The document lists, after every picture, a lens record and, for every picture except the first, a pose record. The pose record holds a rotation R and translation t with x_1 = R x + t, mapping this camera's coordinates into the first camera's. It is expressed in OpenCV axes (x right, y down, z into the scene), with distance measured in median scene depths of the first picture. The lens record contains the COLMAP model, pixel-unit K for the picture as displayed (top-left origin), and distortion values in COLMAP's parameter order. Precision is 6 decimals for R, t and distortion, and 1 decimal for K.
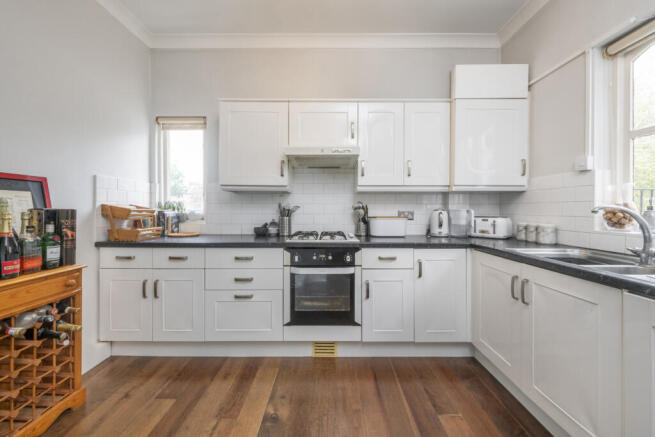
lens RADIAL K [[274.5, 0, 327.4], [0, 274.5, 212.6], [0, 0, 1]] dist [0.000695, -0.000040]
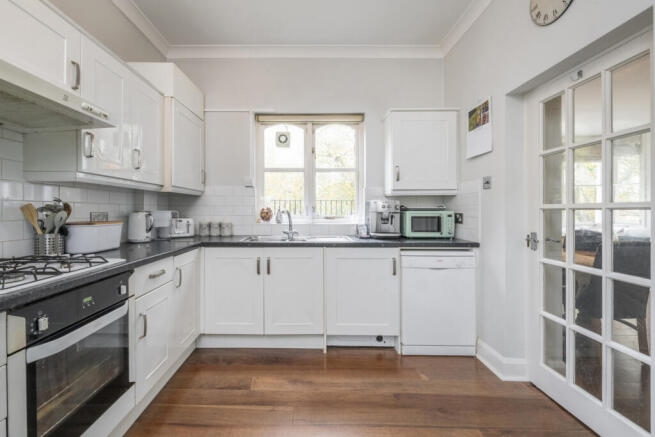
lens RADIAL K [[267.0, 0, 332.3], [0, 267.0, 210.6], [0, 0, 1]] dist [0.001117, -0.000377]
pose [[-0.059401, -0.003480, 0.998228, -0.570972], [0.008894, 0.999952, 0.004015, -0.013081], [-0.998195, 0.009117, -0.059367, 0.553863]]
